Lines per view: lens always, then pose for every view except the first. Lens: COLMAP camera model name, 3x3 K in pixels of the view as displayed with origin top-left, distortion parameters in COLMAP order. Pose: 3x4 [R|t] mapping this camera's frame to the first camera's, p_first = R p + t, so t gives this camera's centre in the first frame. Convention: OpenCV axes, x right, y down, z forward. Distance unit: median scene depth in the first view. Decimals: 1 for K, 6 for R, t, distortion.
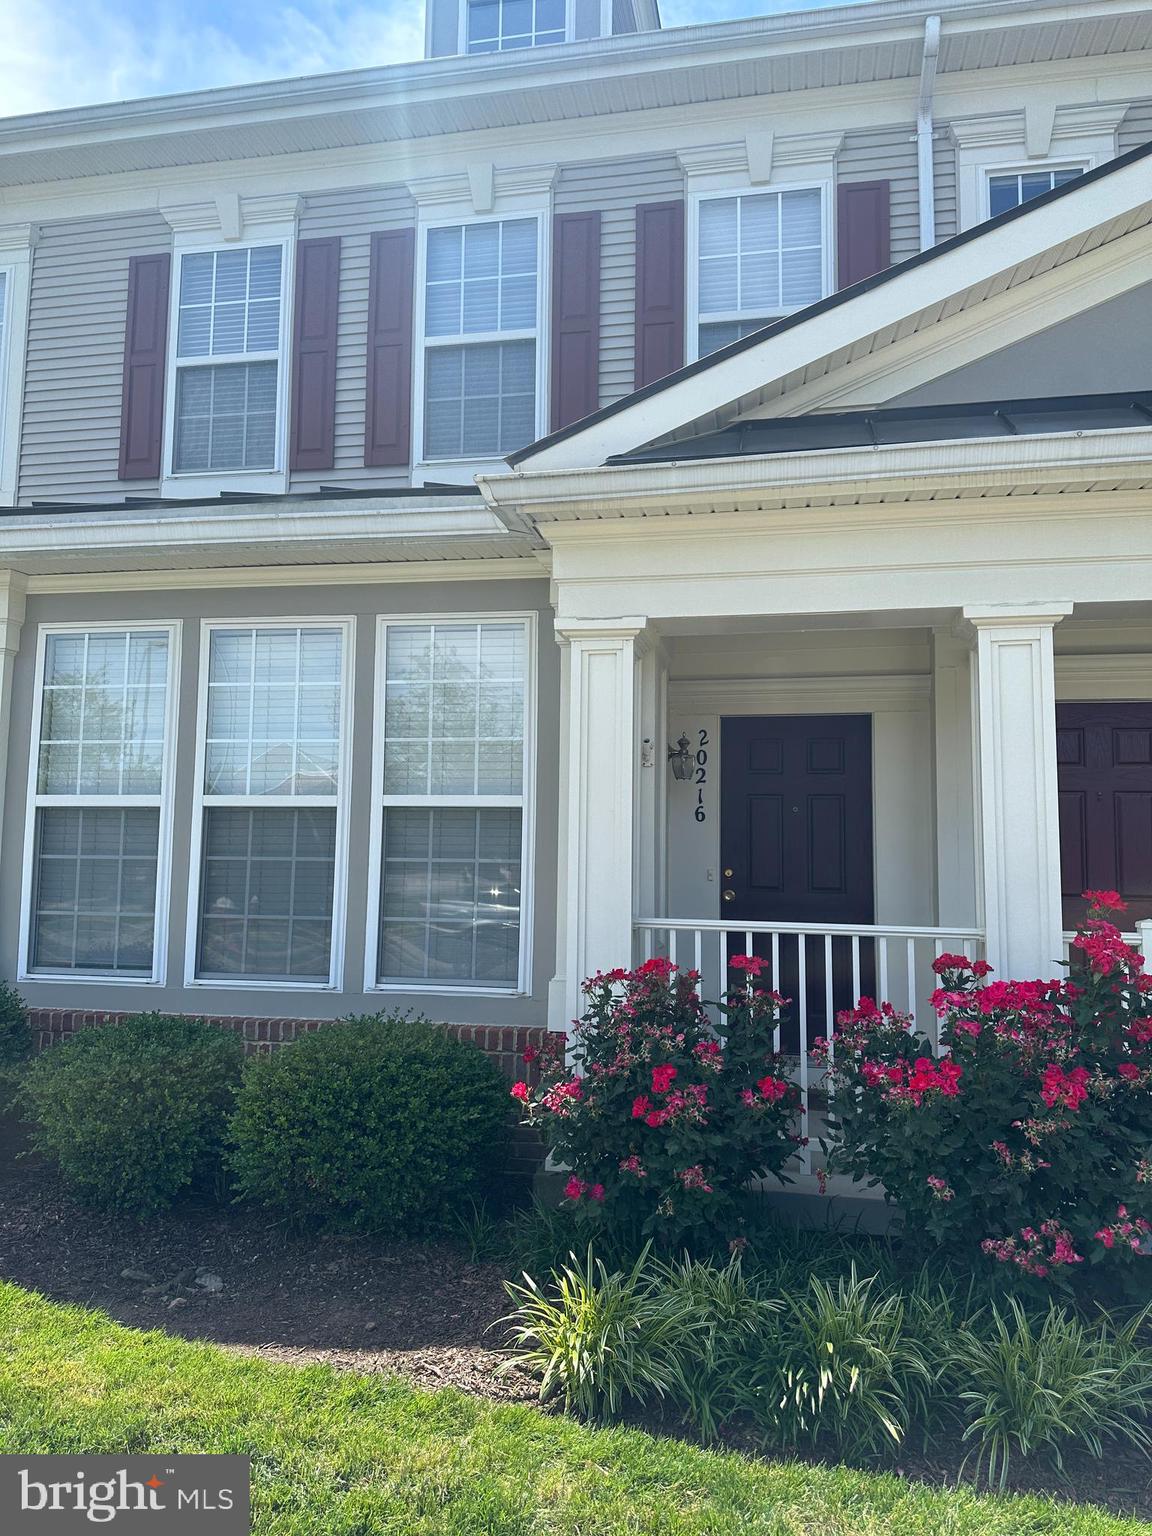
lens RADIAL K [[1220.5, 0, 576.0], [0, 1220.5, 768.0], [0, 0, 1]] dist [-0.014814, -0.008289]
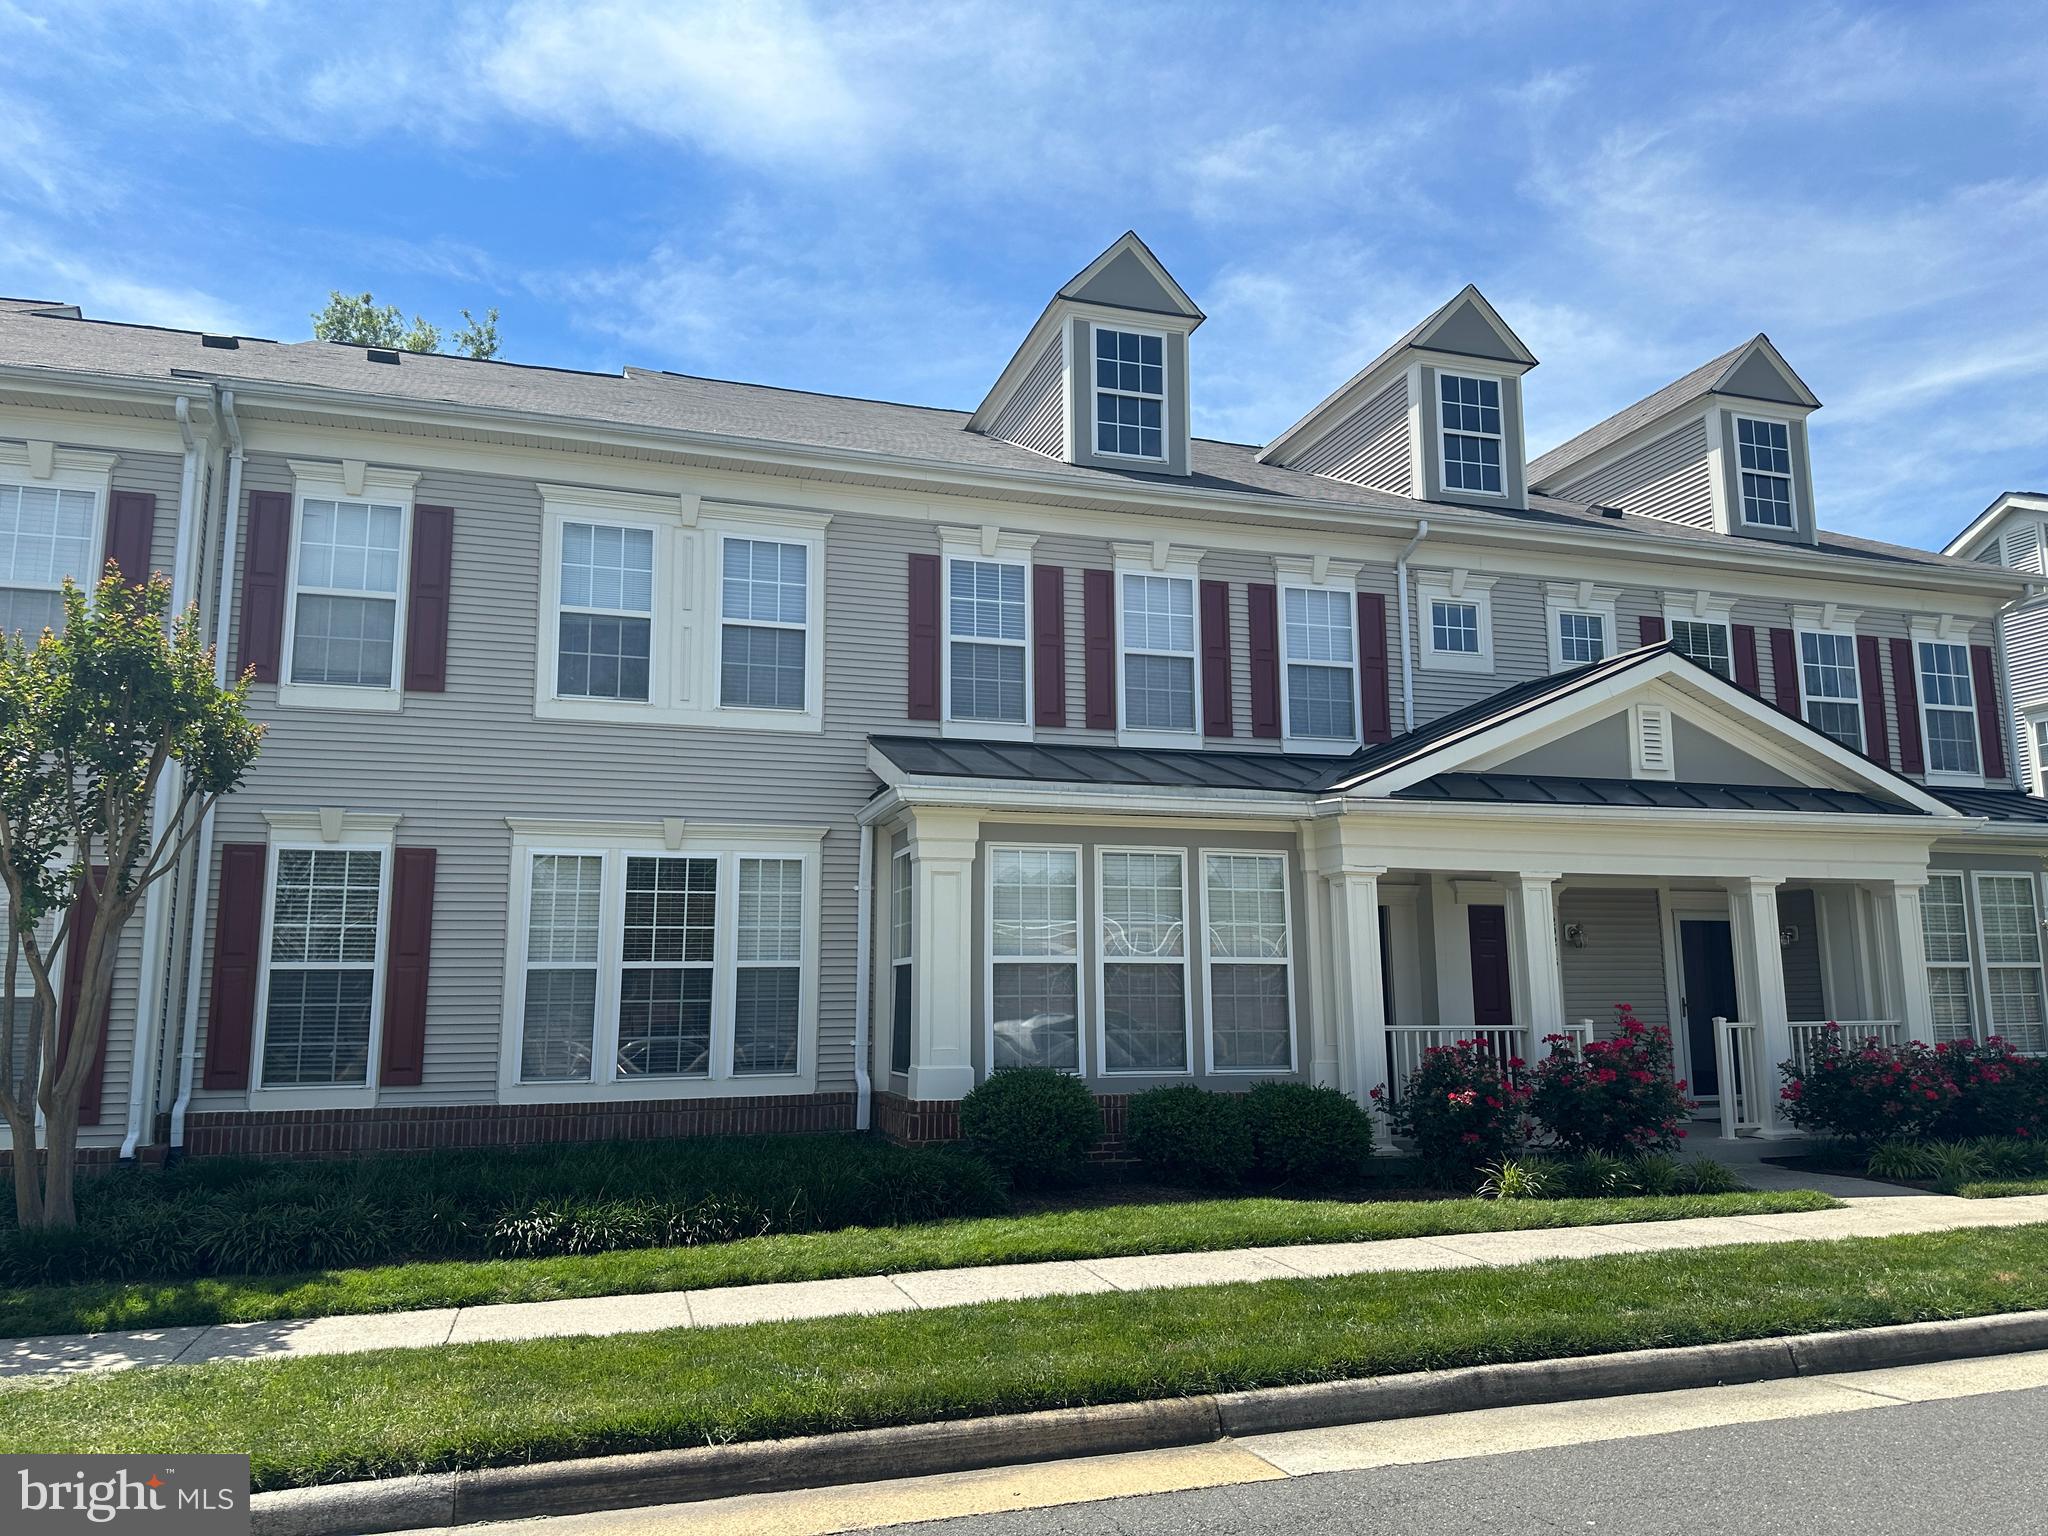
lens RADIAL K [[1436.6, 0, 1017.2], [0, 1436.6, 777.9], [0, 0, 1]] dist [0.083444, -0.095094]
pose [[0.869530, 0.049566, 0.491387, -1.216696], [-0.026762, 0.998218, -0.053334, -0.098116], [-0.493155, 0.033225, 0.869307, -0.538216]]
